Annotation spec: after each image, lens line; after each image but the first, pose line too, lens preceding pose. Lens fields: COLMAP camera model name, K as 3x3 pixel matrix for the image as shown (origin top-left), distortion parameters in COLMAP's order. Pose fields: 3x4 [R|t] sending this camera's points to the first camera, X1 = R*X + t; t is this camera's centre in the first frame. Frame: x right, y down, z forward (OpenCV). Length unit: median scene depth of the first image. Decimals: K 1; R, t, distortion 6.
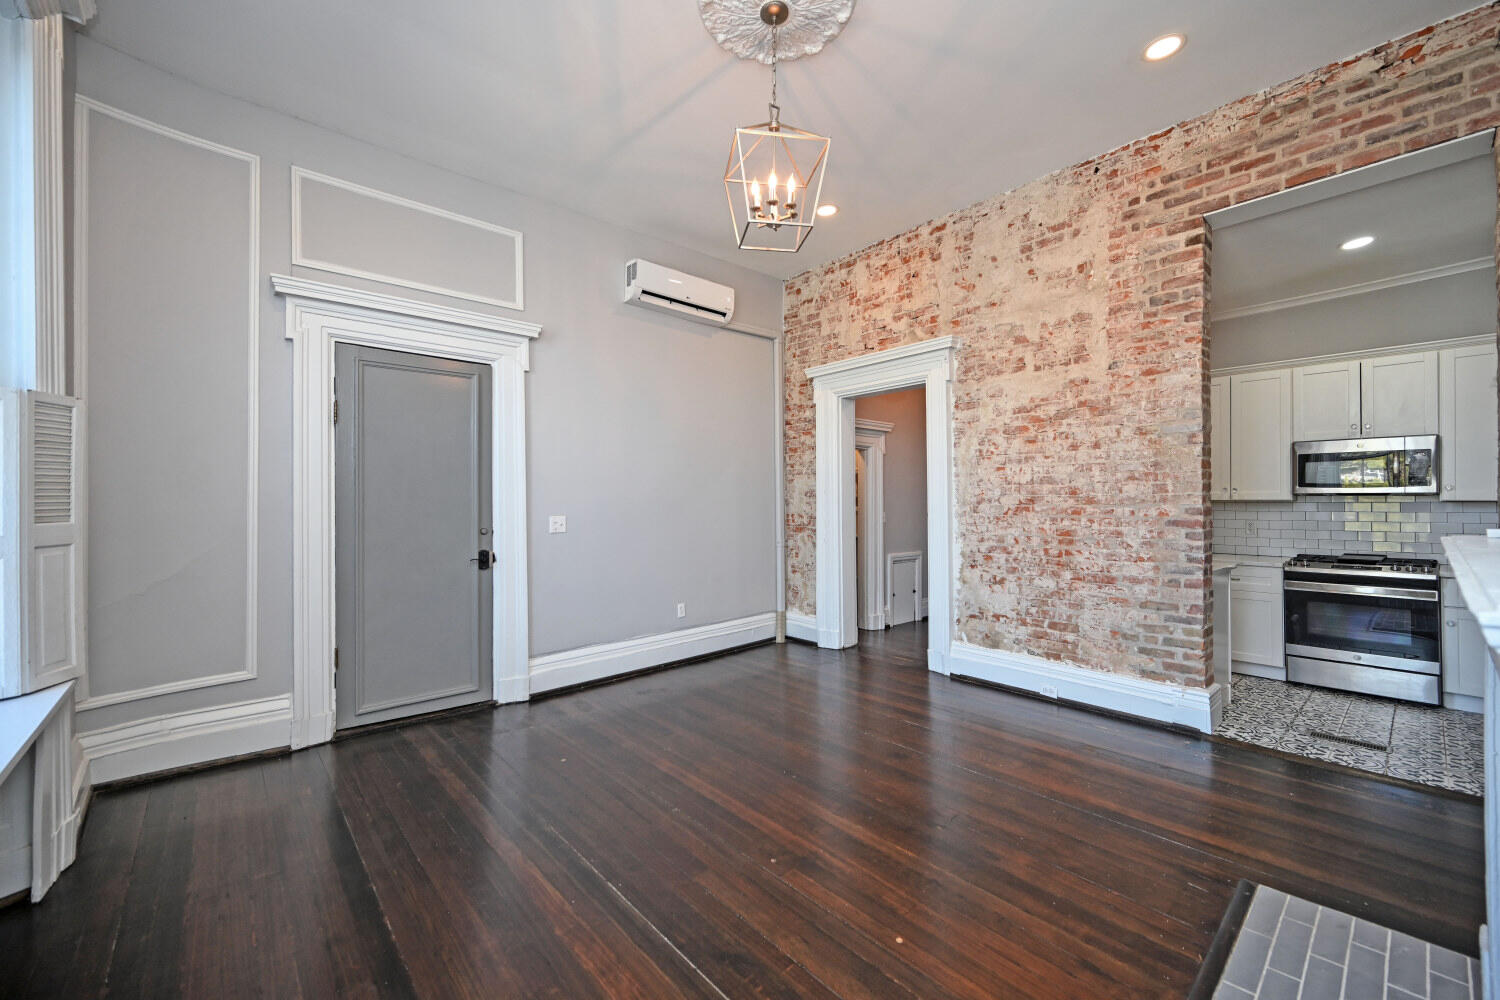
lens RADIAL K [[594.5, 0, 741.3], [0, 594.5, 500.4], [0, 0, 1]] dist [0.000559, 0.000247]
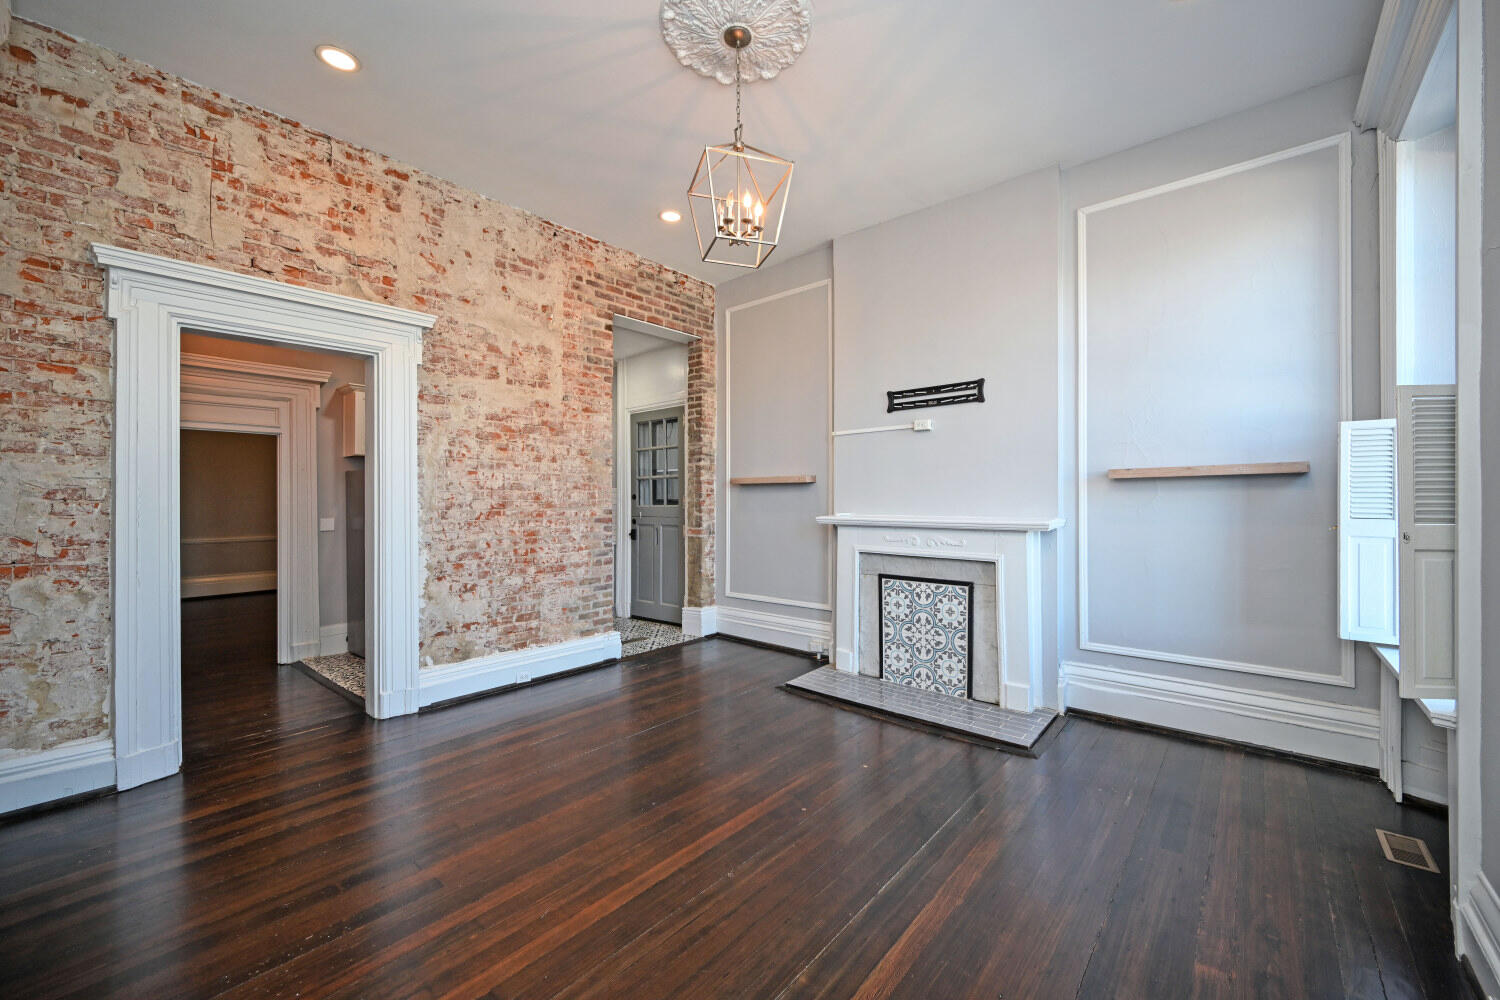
lens RADIAL K [[594.5, 0, 755.8], [0, 594.5, 501.4], [0, 0, 1]] dist [0.000559, 0.000247]
pose [[-0.143311, -0.000090, 0.989678, -0.624968], [0.002416, 0.999997, 0.000441, -0.005875], [-0.989675, 0.002454, -0.143310, 0.714710]]
